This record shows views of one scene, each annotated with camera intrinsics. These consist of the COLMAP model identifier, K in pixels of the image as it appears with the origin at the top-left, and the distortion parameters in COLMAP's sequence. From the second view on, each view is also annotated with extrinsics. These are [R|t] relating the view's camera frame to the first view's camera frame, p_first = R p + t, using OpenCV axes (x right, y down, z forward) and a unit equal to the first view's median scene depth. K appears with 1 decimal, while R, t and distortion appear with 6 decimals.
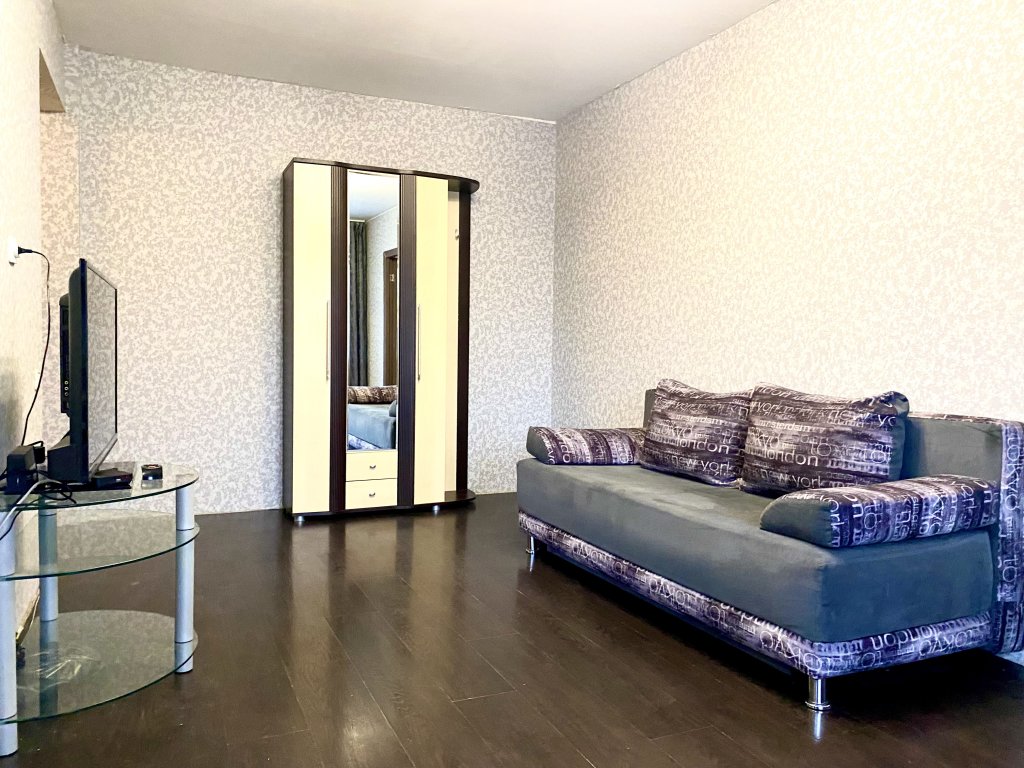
lens RADIAL K [[764.4, 0, 505.8], [0, 764.4, 381.2], [0, 0, 1]] dist [0.041454, -0.032274]
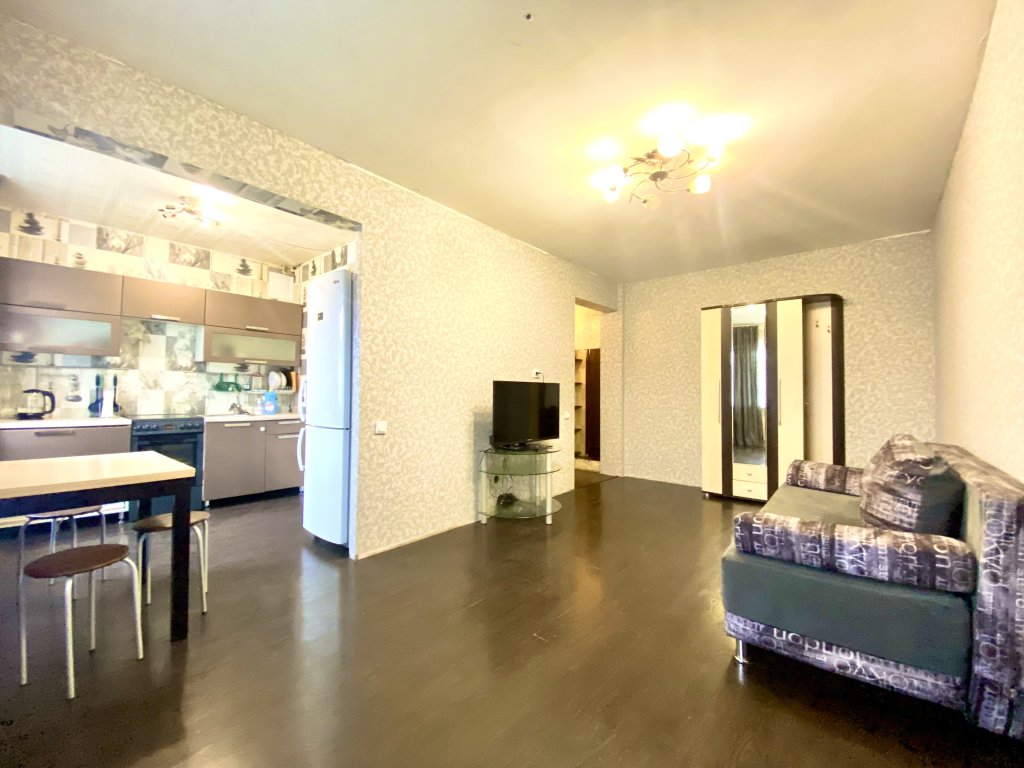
lens RADIAL K [[403.0, 0, 506.8], [0, 403.0, 388.4], [0, 0, 1]] dist [-0.009790, -0.005896]
pose [[0.447702, -0.023877, -0.893864, 0.819241], [-0.039379, 0.998147, -0.046386, -0.035093], [0.893315, 0.055967, 0.445932, 0.219851]]
